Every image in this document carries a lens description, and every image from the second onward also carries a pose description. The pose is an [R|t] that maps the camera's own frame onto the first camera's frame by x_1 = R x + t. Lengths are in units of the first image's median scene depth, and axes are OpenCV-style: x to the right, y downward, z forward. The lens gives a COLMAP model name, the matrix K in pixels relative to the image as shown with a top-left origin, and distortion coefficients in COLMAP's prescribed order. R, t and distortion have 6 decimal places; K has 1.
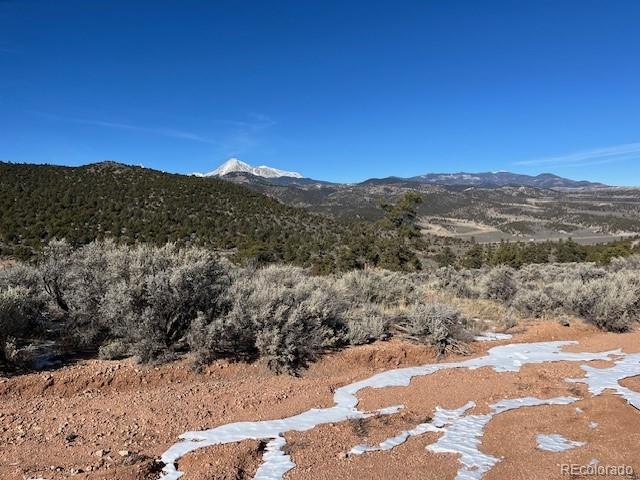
lens RADIAL K [[469.6, 0, 318.6], [0, 469.6, 240.3], [0, 0, 1]] dist [0.071683, -0.094297]
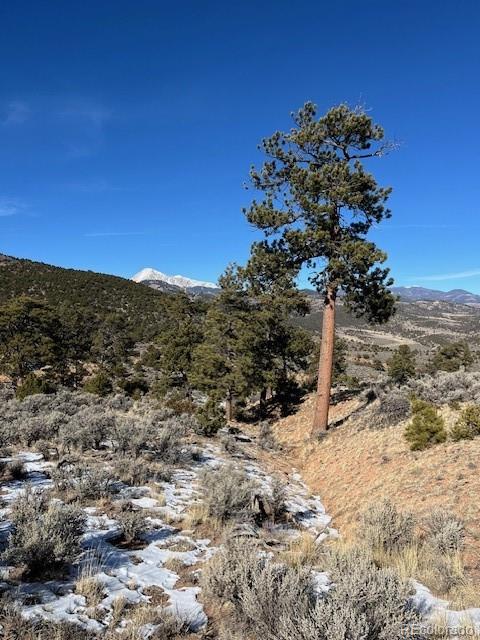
lens RADIAL K [[469.6, 0, 240.0], [0, 469.6, 320.0], [0, 0, 1]] dist [0.071683, -0.094297]
pose [[0.999661, 0.020955, 0.015441, 0.010931], [-0.019884, 0.997587, -0.066519, 0.012562], [-0.016798, 0.066190, 0.997666, 0.138363]]
